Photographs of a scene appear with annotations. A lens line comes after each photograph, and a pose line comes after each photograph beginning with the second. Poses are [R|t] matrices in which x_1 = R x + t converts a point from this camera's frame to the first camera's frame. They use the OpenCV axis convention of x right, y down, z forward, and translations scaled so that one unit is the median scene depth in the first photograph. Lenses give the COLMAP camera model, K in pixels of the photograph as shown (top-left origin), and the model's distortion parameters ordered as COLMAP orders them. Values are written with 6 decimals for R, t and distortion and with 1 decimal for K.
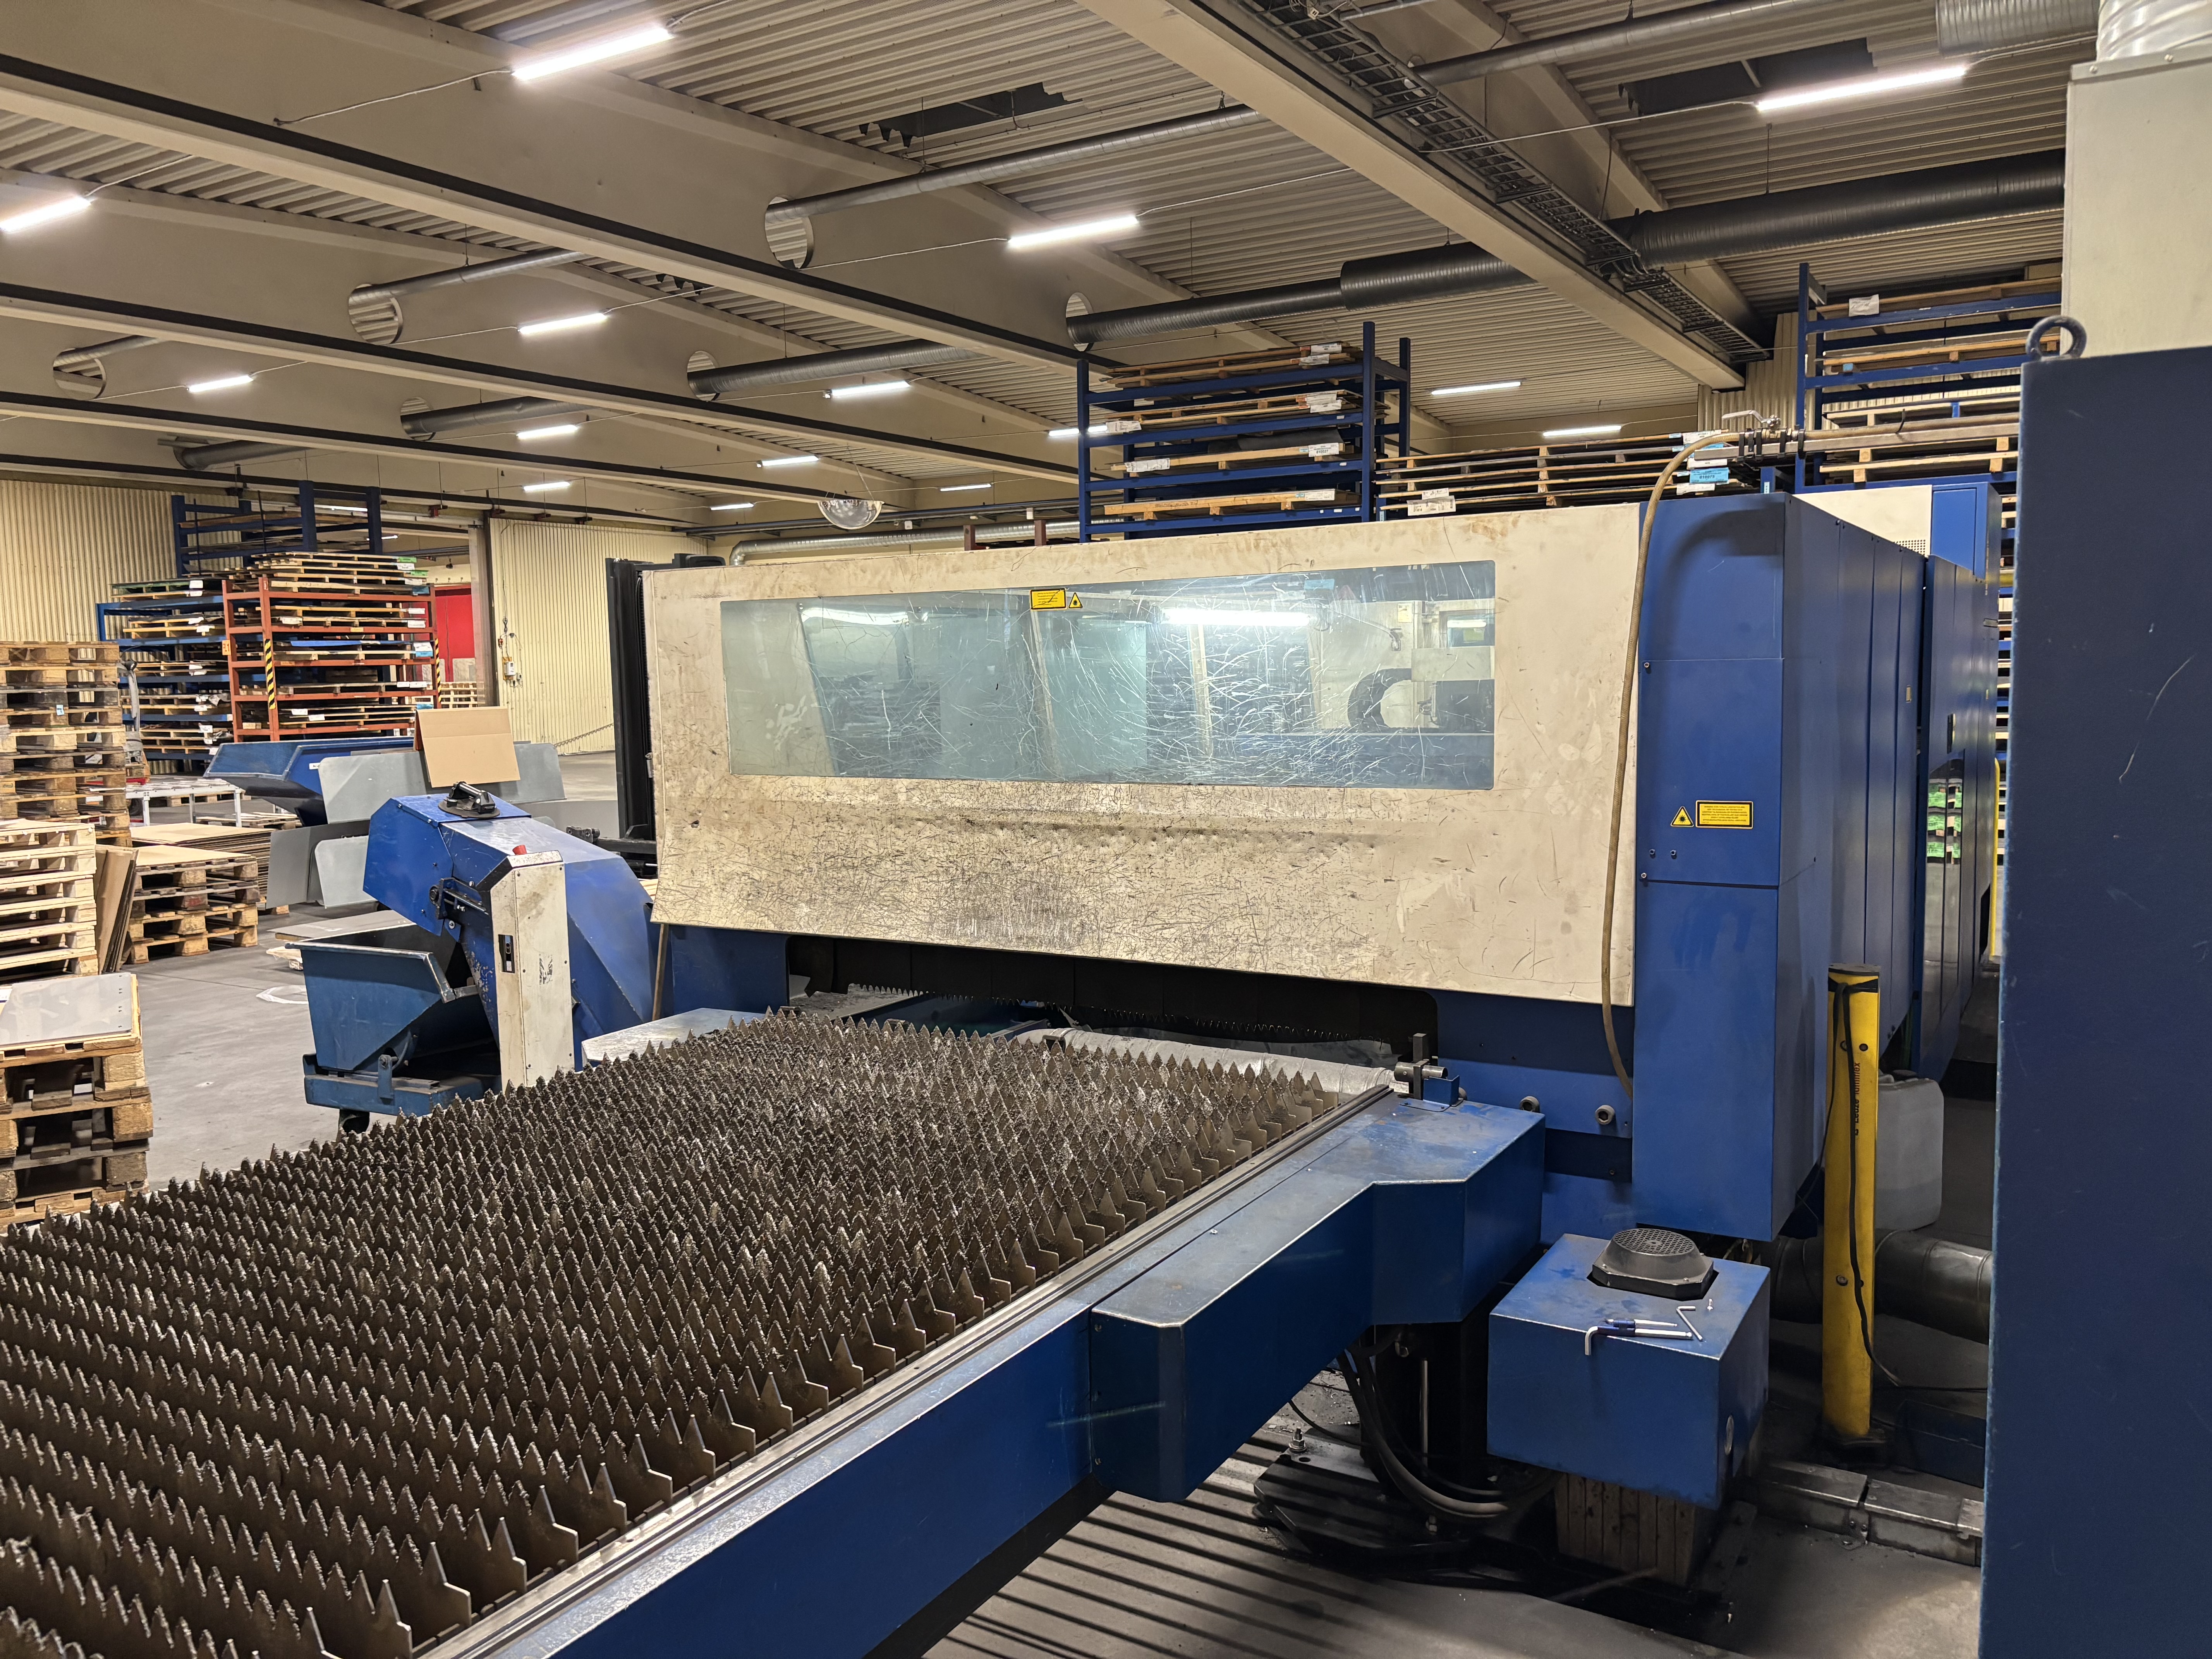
lens RADIAL K [[1692.3, 0, 1079.4], [0, 1692.3, 831.2], [0, 0, 1]] dist [0.035226, -0.042296]
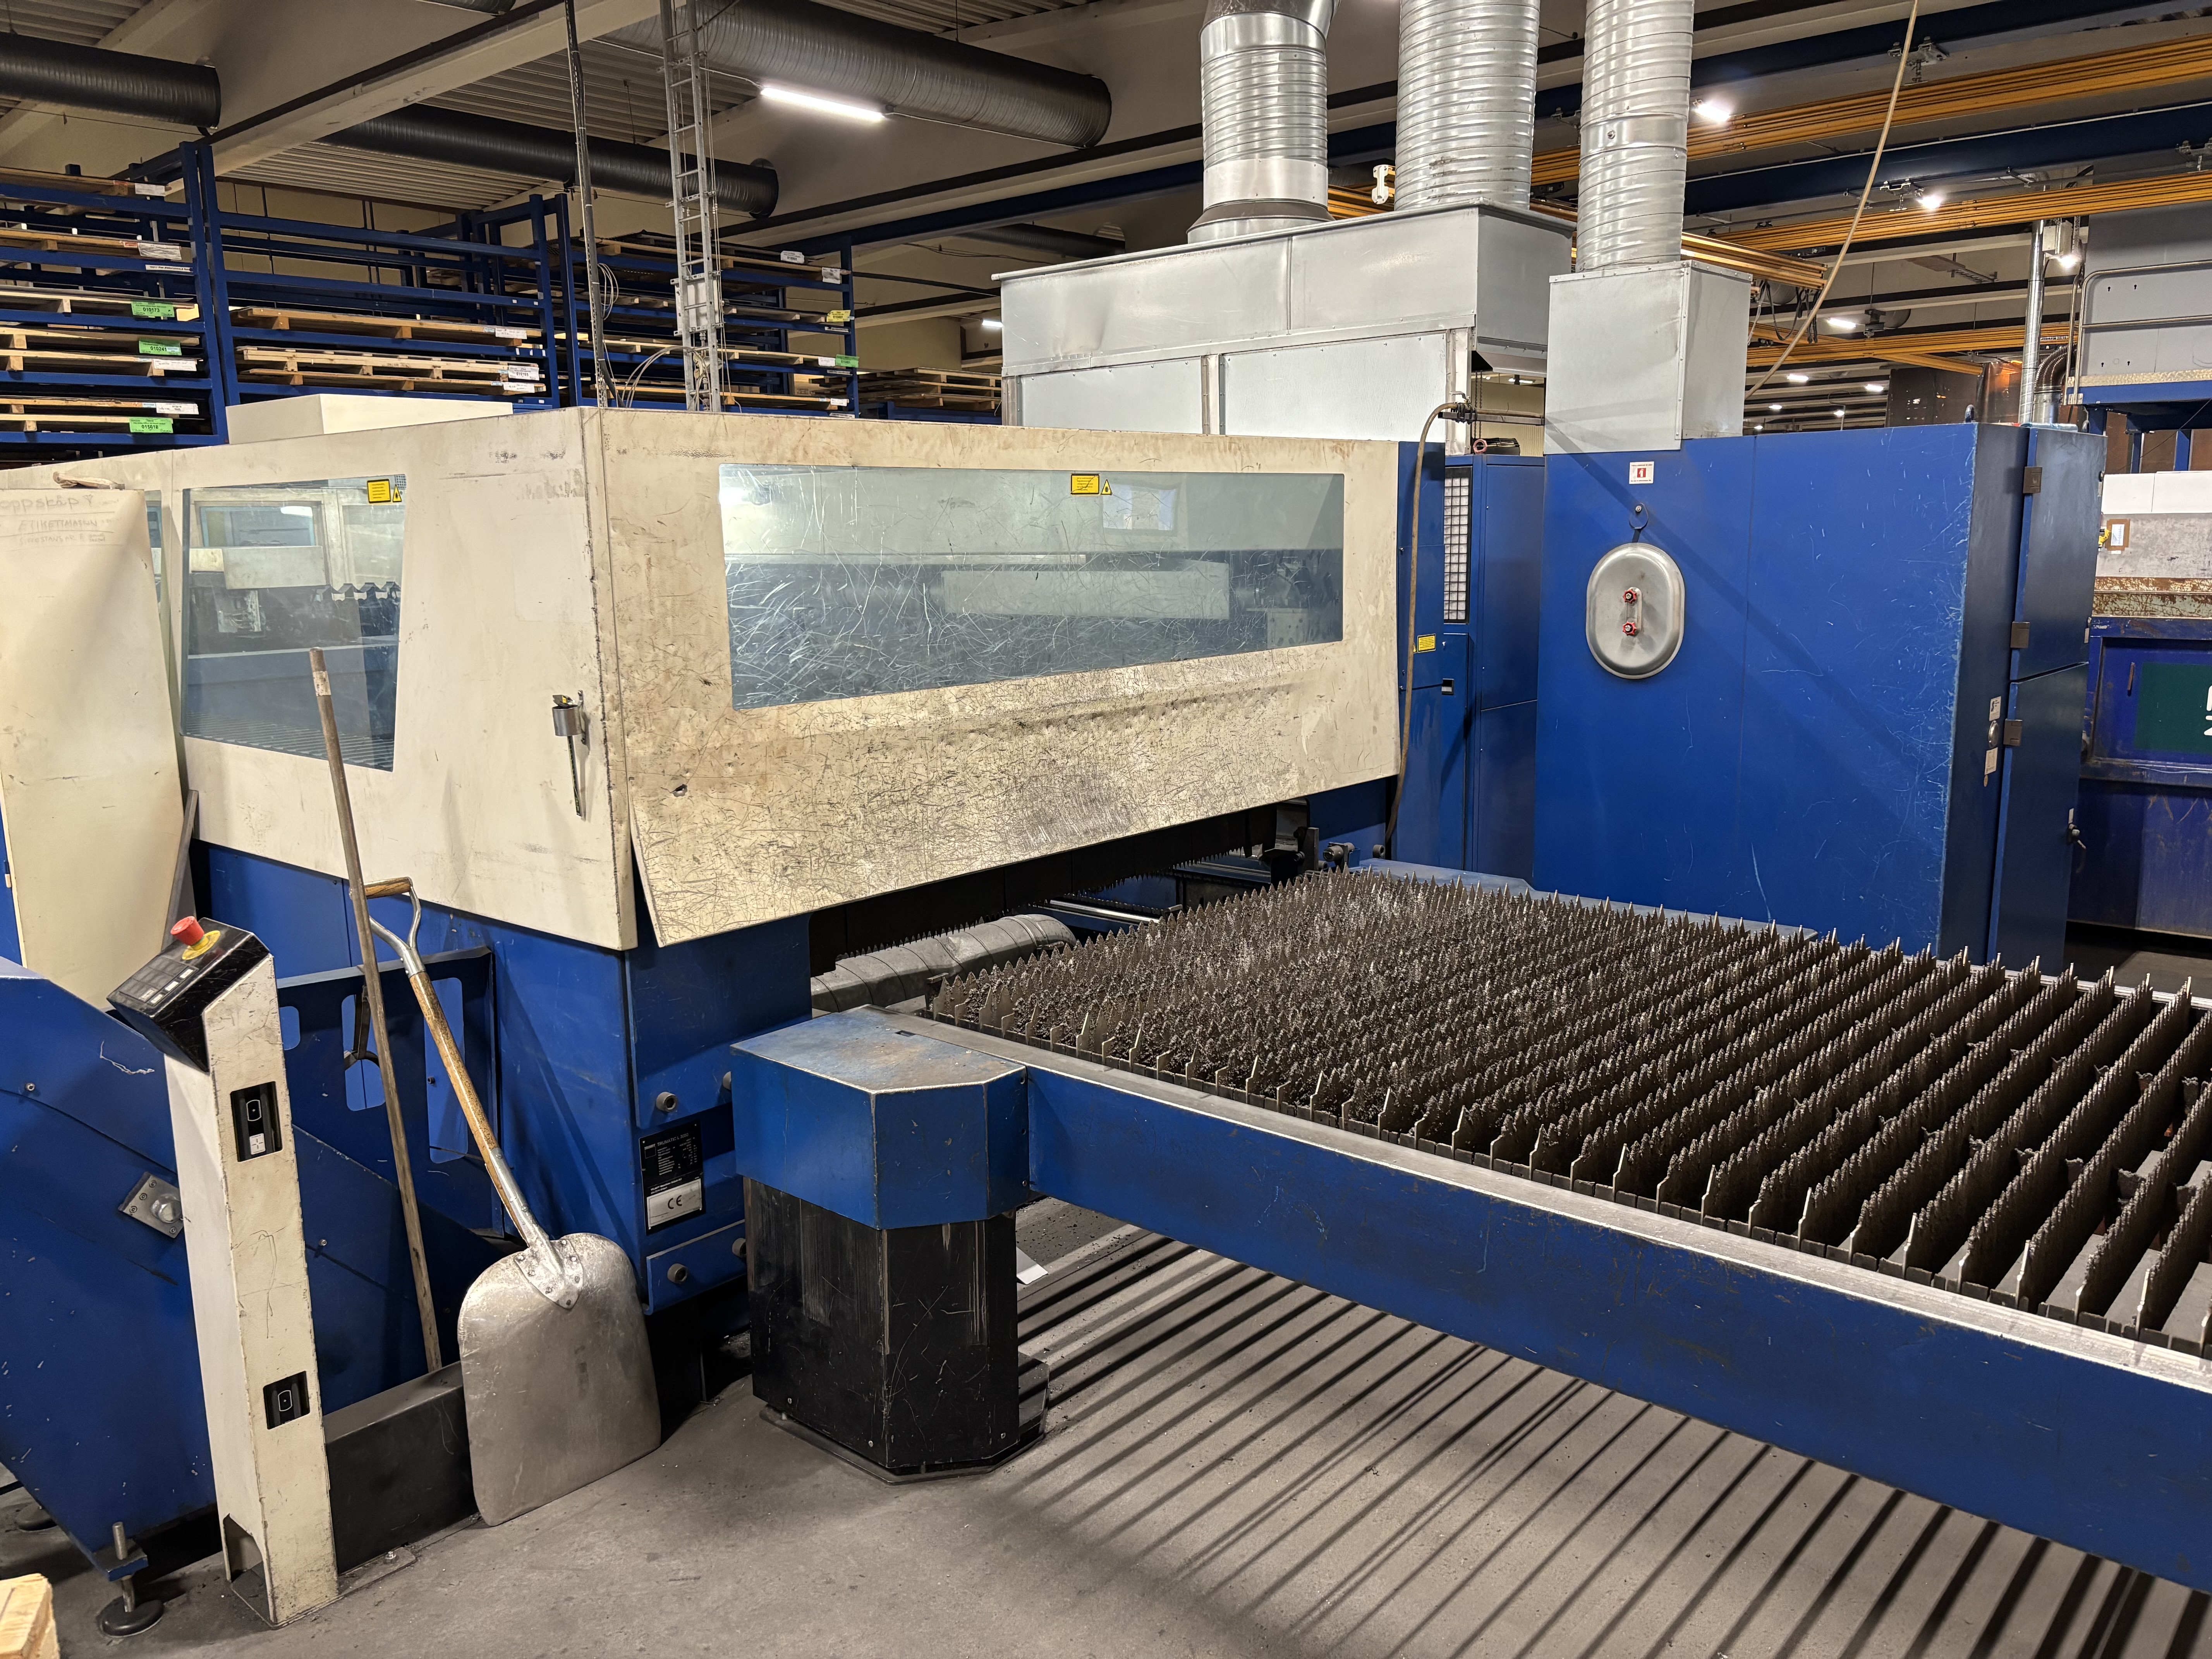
lens RADIAL K [[1669.7, 0, 1089.9], [0, 1669.7, 837.2], [0, 0, 1]] dist [0.111142, -0.175676]
pose [[0.178094, -0.159915, 0.970932, -0.939250], [0.116207, 0.983220, 0.140624, -0.067838], [-0.977128, 0.087784, 0.193689, 0.775920]]
